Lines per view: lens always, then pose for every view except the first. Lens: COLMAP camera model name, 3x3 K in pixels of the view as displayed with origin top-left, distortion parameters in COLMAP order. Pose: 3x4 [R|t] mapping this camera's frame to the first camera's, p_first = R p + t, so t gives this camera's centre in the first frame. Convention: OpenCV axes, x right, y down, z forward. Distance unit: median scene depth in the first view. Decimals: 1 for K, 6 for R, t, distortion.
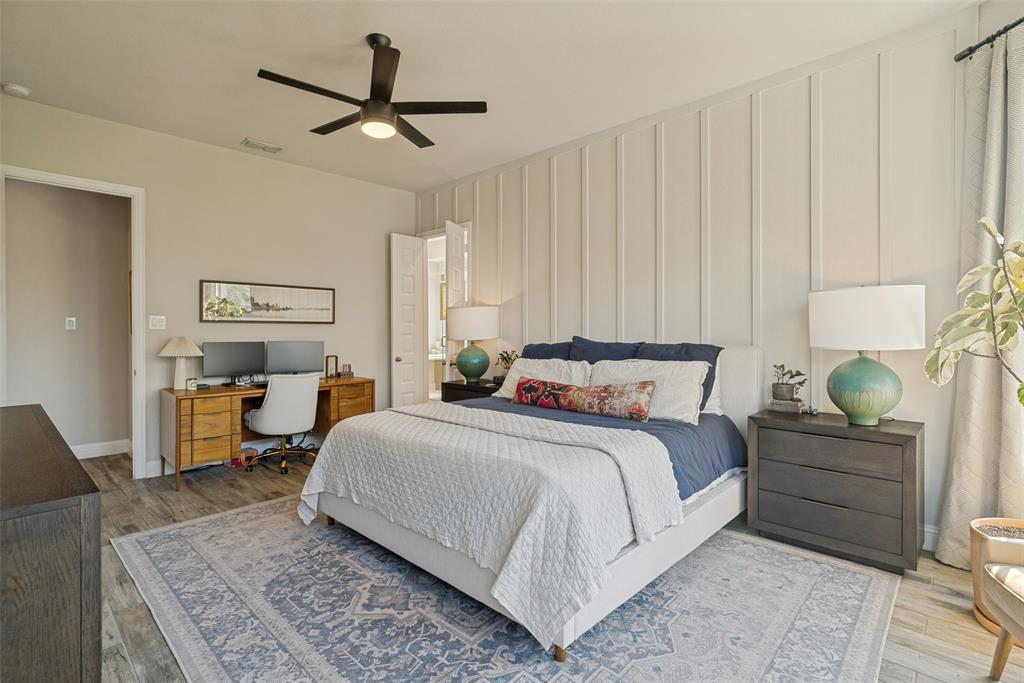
lens RADIAL K [[485.5, 0, 515.0], [0, 485.5, 334.8], [0, 0, 1]] dist [-0.012731, 0.001069]
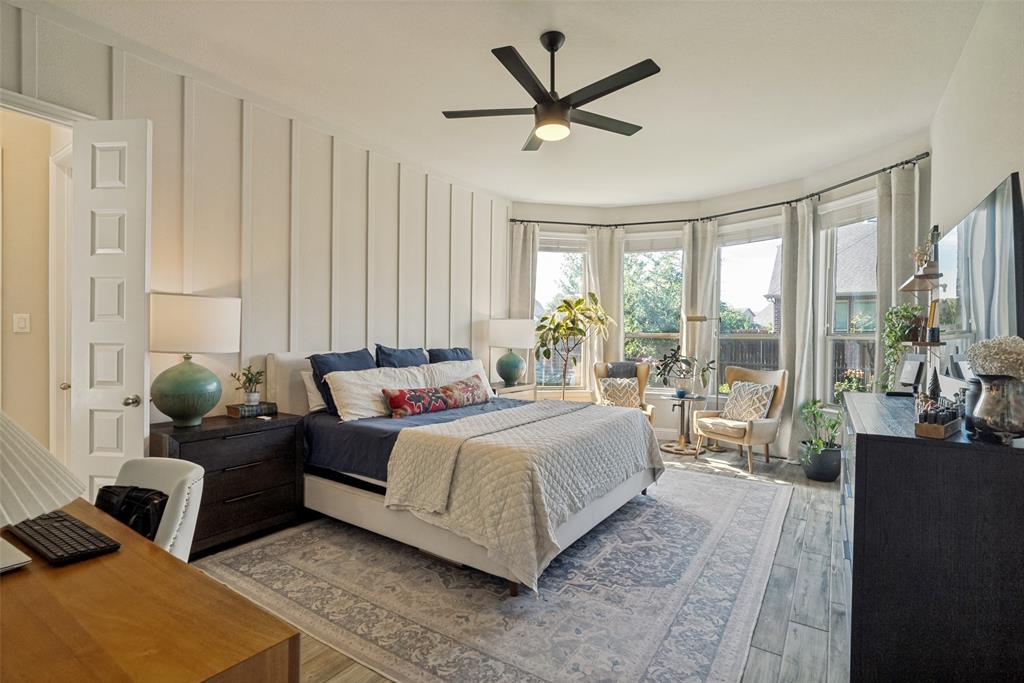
lens RADIAL K [[485.5, 0, 516.2], [0, 485.5, 344.9], [0, 0, 1]] dist [-0.012731, 0.001069]
pose [[-0.172992, -0.009519, 0.984877, -1.413651], [-0.003629, 0.999953, 0.009027, -0.005562], [-0.984916, -0.002013, -0.173019, 1.425607]]
